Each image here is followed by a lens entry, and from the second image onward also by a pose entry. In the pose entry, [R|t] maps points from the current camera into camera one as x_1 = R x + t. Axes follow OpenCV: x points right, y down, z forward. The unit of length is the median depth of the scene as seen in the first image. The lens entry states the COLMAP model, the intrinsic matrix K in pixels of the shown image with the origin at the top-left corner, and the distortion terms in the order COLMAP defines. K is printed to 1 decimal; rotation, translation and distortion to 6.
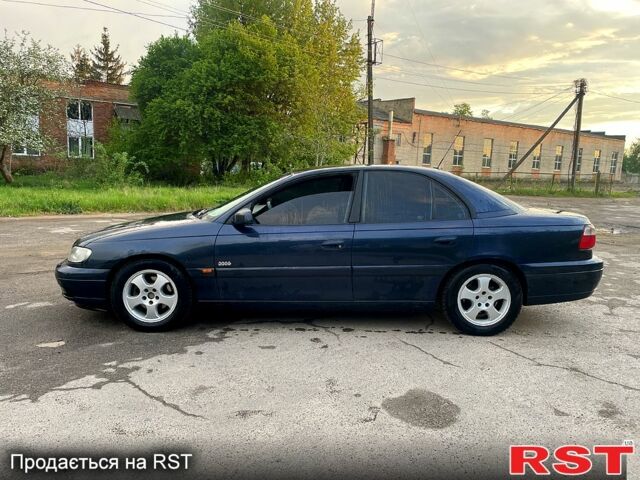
lens RADIAL K [[476.6, 0, 320.0], [0, 476.6, 240.0], [0, 0, 1]] dist [0.076224, -0.095924]
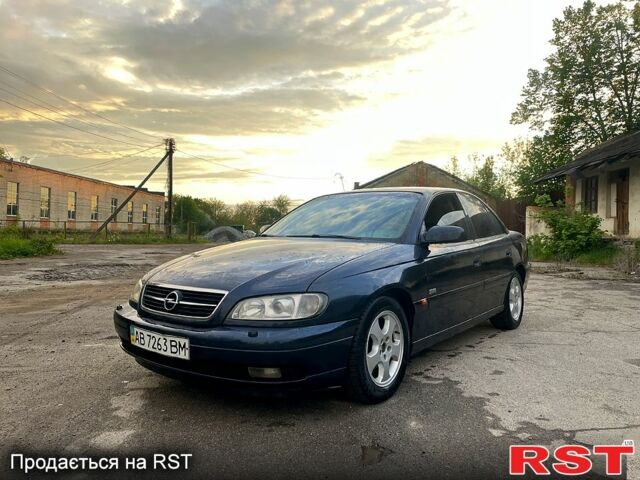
lens RADIAL K [[476.6, 0, 320.0], [0, 476.6, 240.0], [0, 0, 1]] dist [0.076224, -0.095924]
pose [[0.626858, -0.029872, 0.778560, -0.113760], [0.114047, 0.992020, -0.053763, -0.001988], [-0.770741, 0.122494, 0.625263, 0.070951]]
